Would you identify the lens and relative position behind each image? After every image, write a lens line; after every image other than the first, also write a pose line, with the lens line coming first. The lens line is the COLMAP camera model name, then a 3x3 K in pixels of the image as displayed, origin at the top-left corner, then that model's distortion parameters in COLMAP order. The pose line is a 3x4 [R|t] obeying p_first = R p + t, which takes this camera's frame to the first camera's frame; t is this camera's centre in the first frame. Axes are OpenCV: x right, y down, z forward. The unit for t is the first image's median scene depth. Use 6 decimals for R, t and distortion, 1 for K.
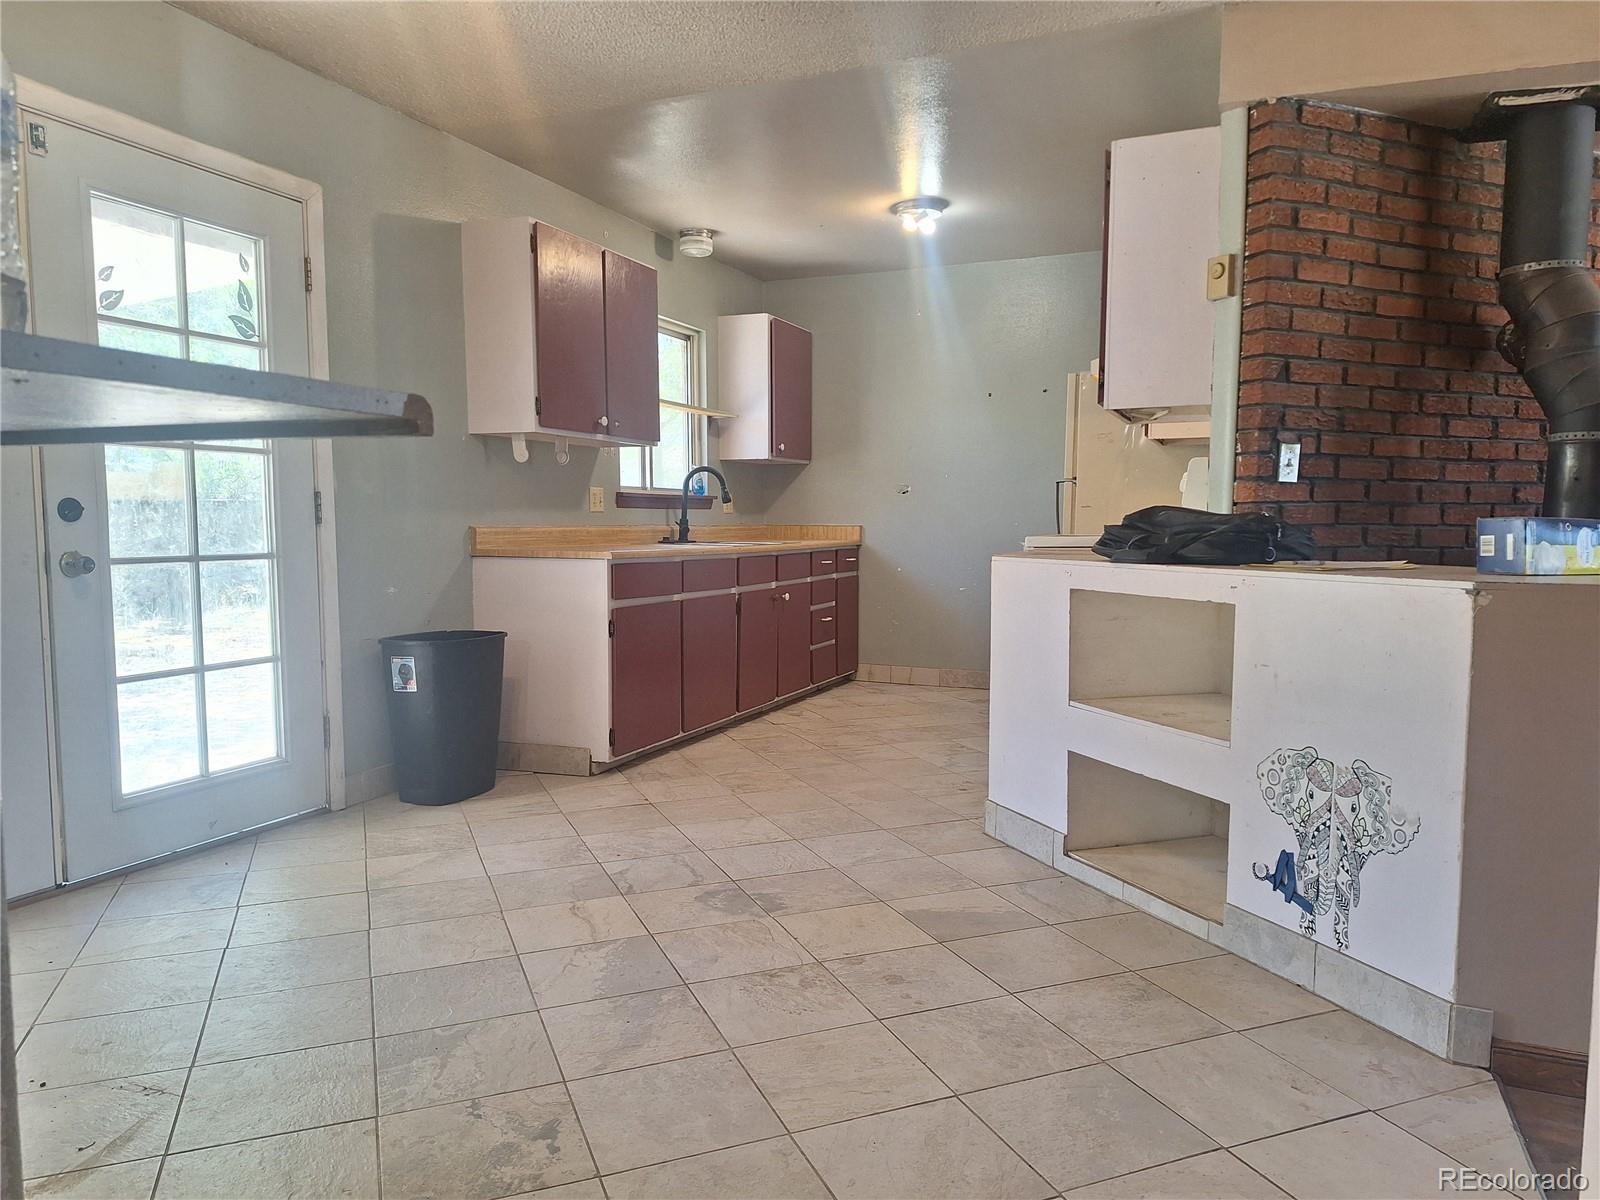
lens RADIAL K [[1114.6, 0, 790.4], [0, 1114.6, 593.1], [0, 0, 1]] dist [0.139263, -0.169271]
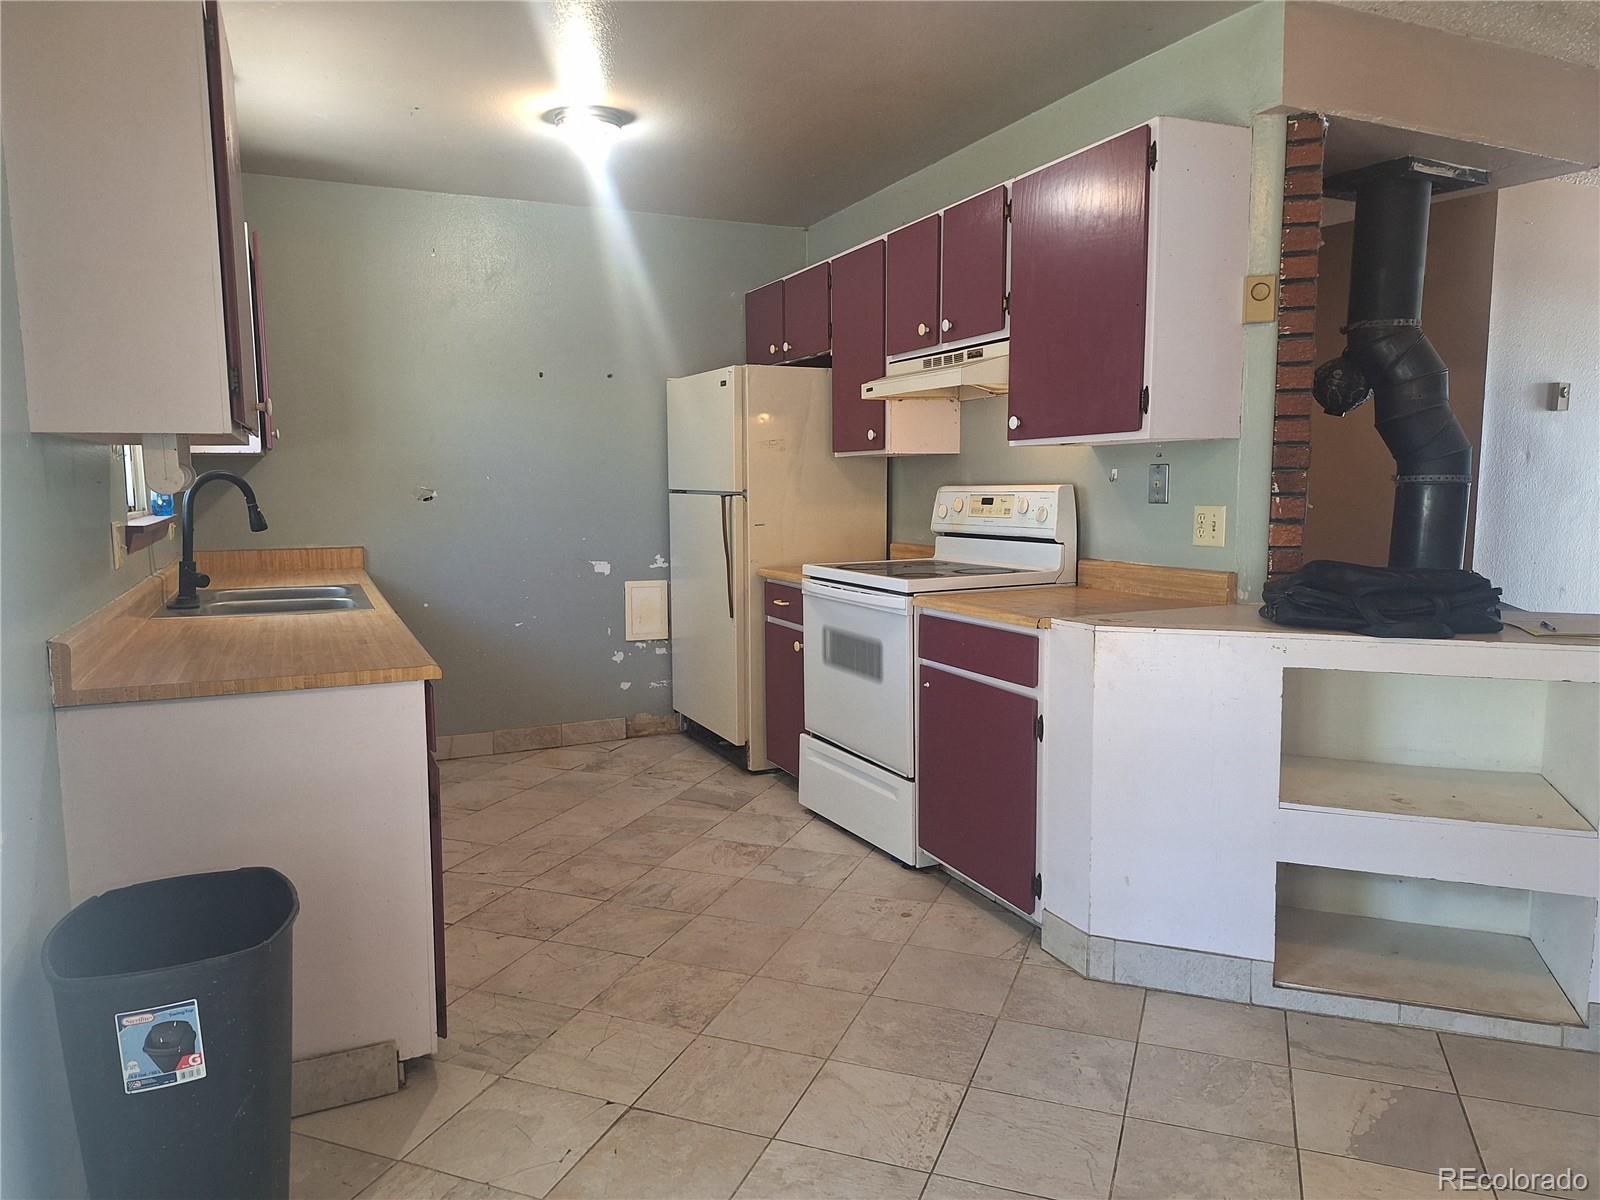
lens RADIAL K [[1107.8, 0, 800.0], [0, 1107.8, 600.0], [0, 0, 1]] dist [0.118750, -0.163340]
pose [[0.679007, -0.083129, 0.729410, -0.551357], [0.054534, 0.996535, 0.062807, -0.116651], [-0.732103, -0.002869, 0.681188, 0.664631]]
